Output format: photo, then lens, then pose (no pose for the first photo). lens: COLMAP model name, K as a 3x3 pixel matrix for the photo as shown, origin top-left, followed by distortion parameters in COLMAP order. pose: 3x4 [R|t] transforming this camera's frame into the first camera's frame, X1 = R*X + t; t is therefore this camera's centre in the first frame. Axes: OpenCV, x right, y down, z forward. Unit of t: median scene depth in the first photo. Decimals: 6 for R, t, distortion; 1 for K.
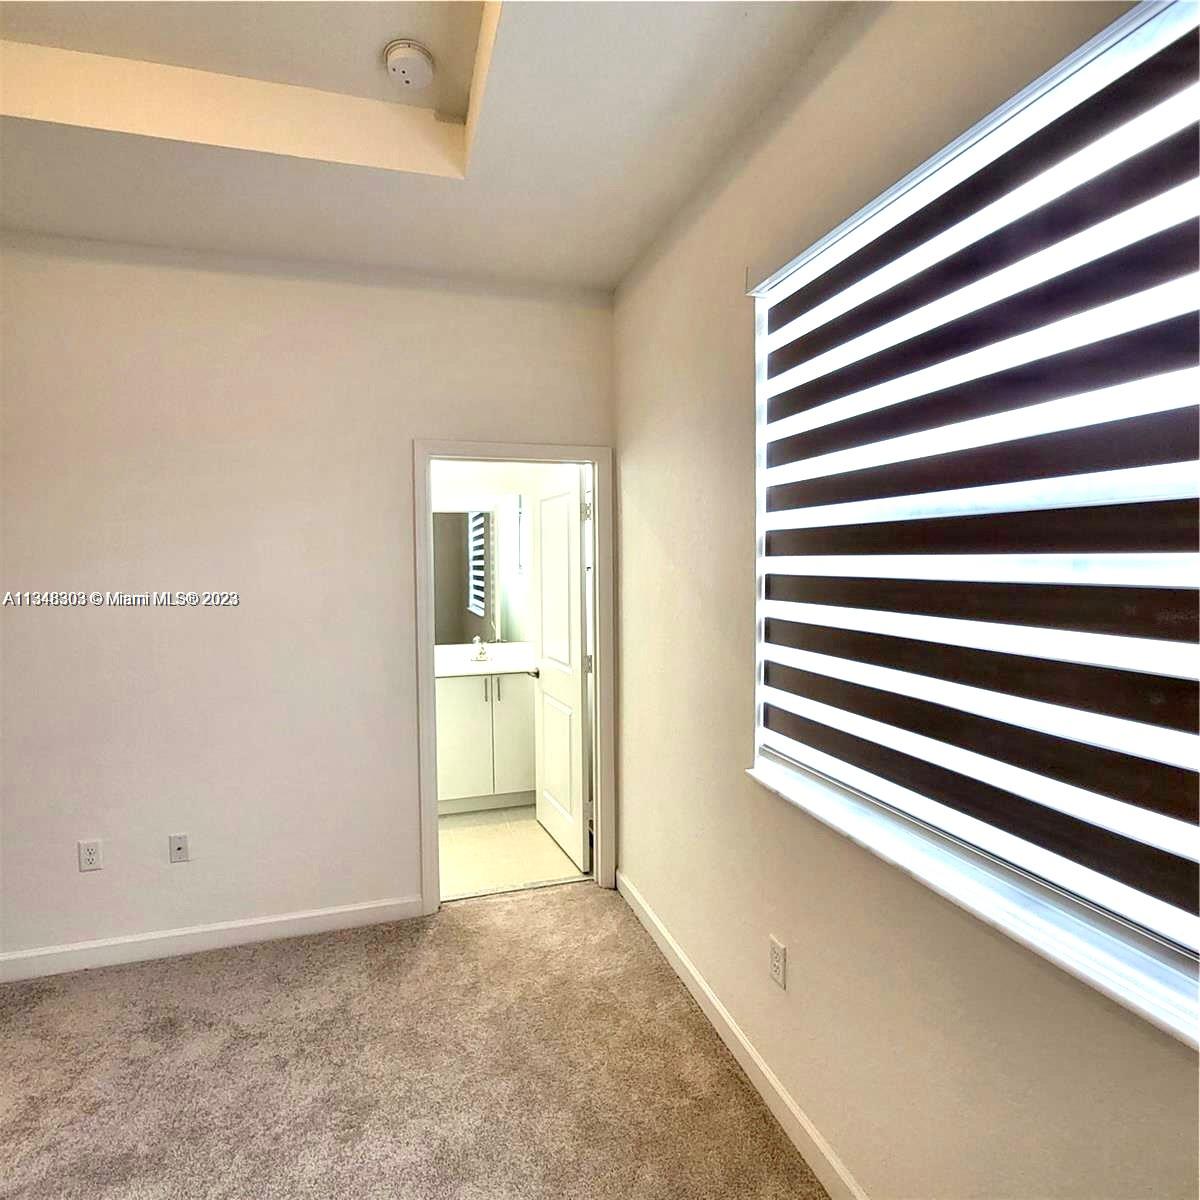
lens RADIAL K [[651.8, 0, 583.0], [0, 651.8, 586.4], [0, 0, 1]] dist [-0.009703, 0.000728]
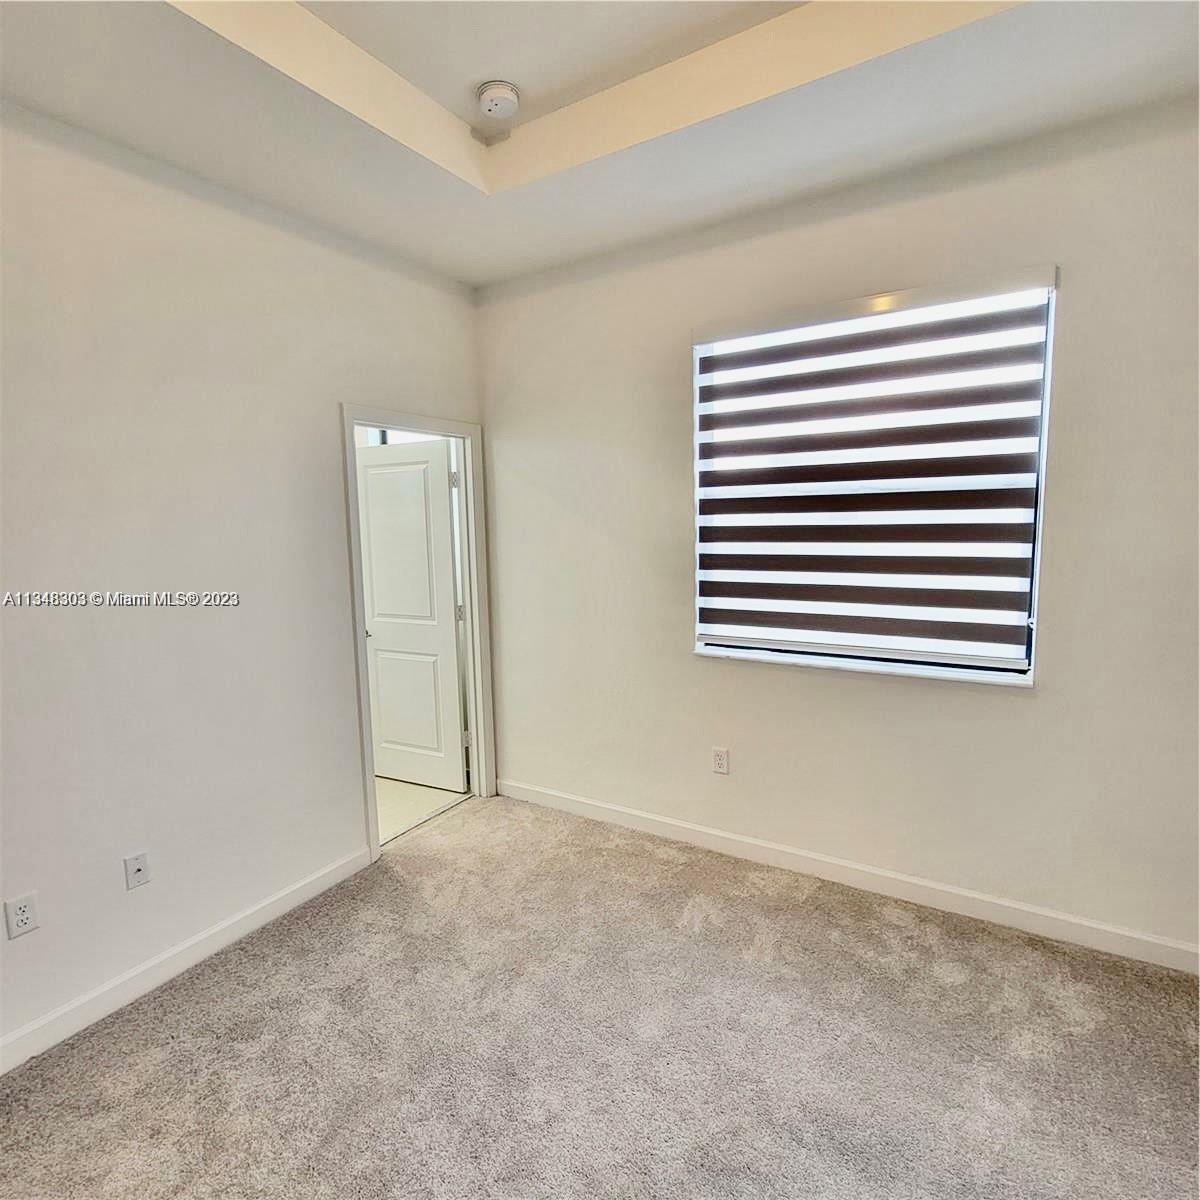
lens RADIAL K [[651.8, 0, 583.0], [0, 651.8, 586.4], [0, 0, 1]] dist [-0.009703, 0.000728]
pose [[0.751818, -0.079305, 0.654584, -0.708240], [0.044114, 0.996566, 0.070070, 0.002418], [-0.657893, -0.023804, 0.752735, -0.005997]]
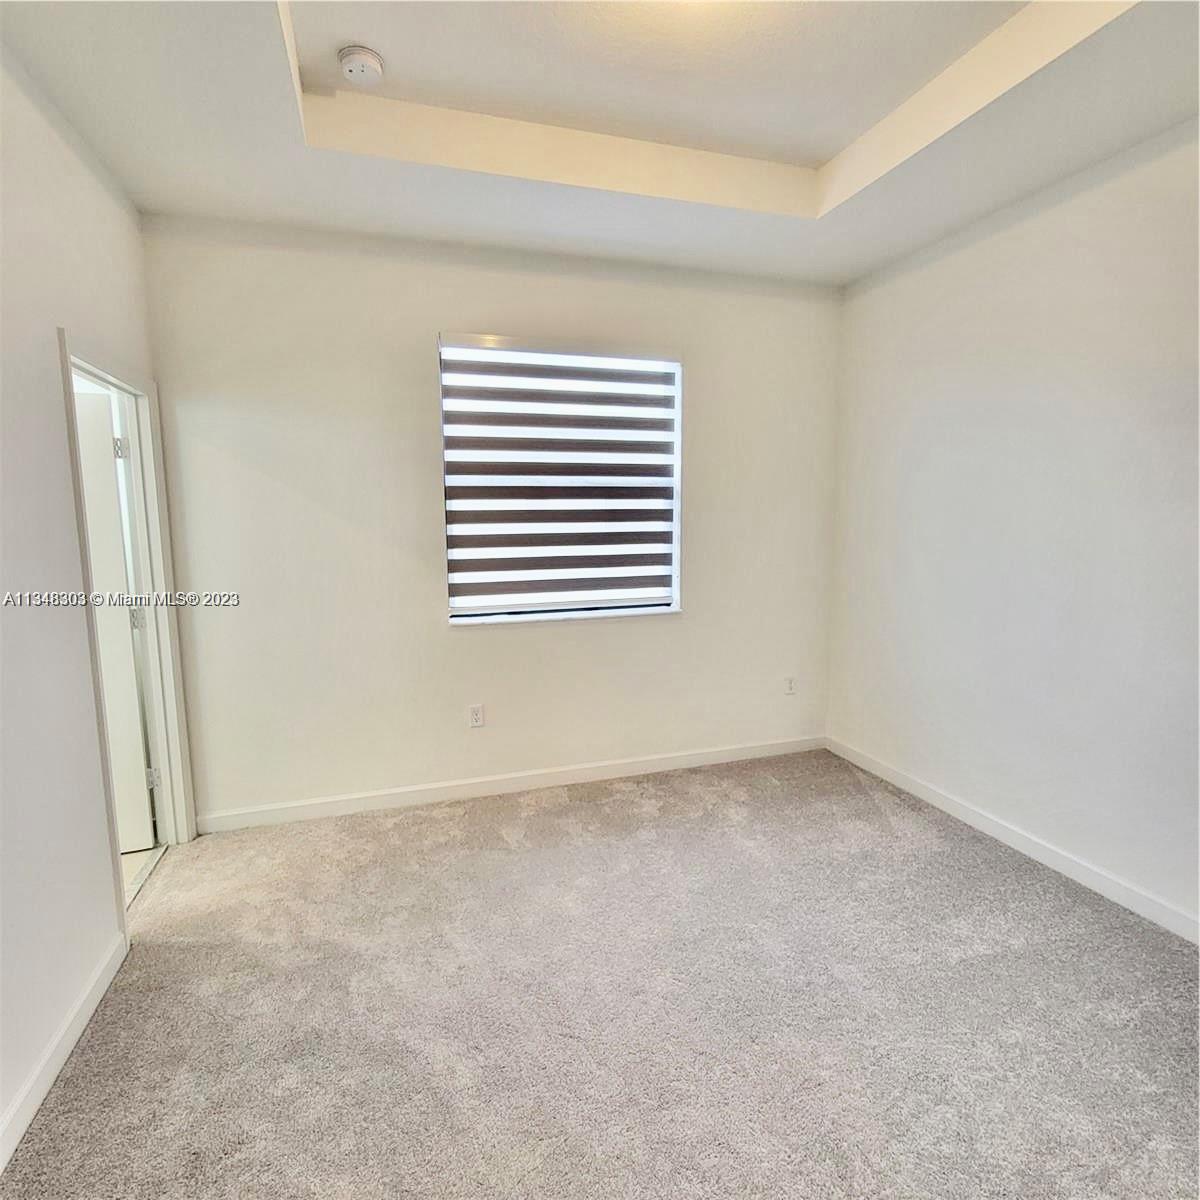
lens RADIAL K [[644.1, 0, 576.7], [0, 644.1, 585.1], [0, 0, 1]] dist [-0.024264, 0.000220]
pose [[-0.008535, -0.091800, 0.995741, -1.066403], [0.053338, 0.994318, 0.092126, 0.030618], [-0.998540, 0.053897, -0.003590, 0.485568]]
